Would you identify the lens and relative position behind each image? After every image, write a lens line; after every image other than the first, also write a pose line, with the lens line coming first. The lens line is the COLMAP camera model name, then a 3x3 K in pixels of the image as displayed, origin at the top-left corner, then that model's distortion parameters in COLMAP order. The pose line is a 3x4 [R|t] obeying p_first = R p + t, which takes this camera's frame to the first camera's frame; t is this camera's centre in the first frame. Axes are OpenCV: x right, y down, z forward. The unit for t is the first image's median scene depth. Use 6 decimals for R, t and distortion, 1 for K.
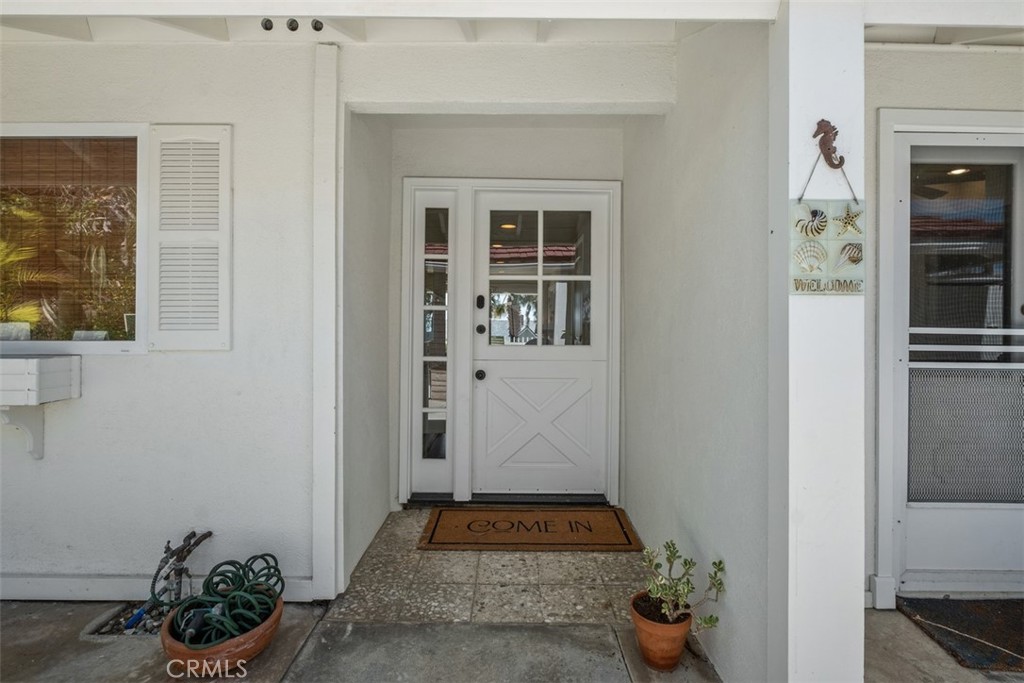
lens RADIAL K [[511.4, 0, 509.8], [0, 511.4, 319.9], [0, 0, 1]] dist [-0.001835, -0.001065]
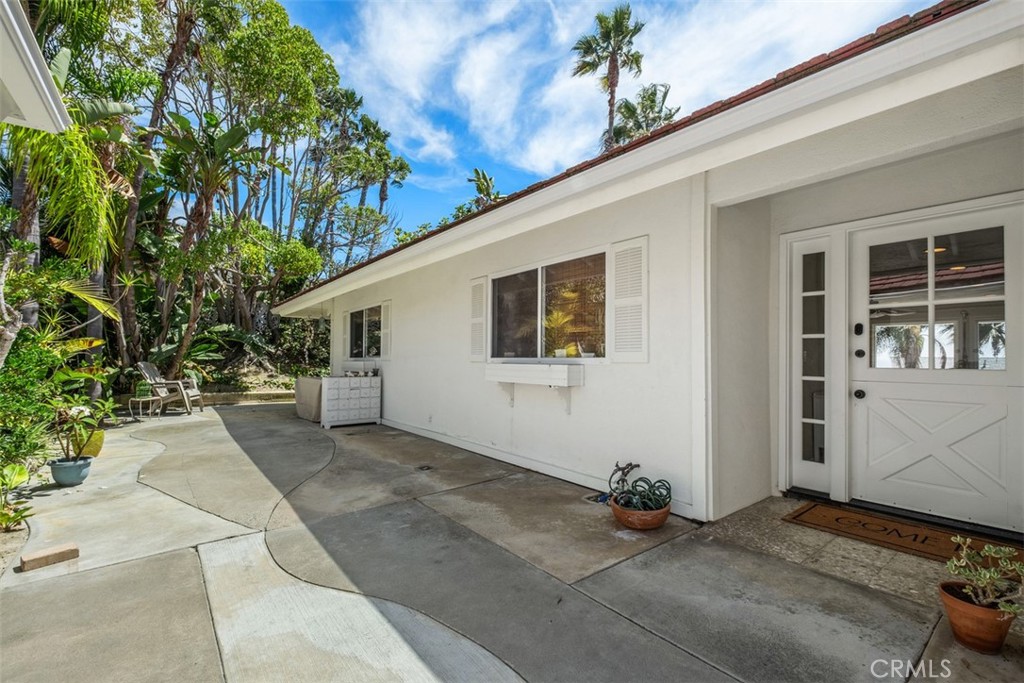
lens RADIAL K [[440.2, 0, 512.0], [0, 440.2, 341.5], [0, 0, 1]] dist [-0.003716, -0.001095]
pose [[0.620410, -0.030386, -0.783689, 0.291016], [-0.000466, 0.999235, -0.039113, 0.038510], [0.784277, 0.024631, 0.619921, -0.252490]]
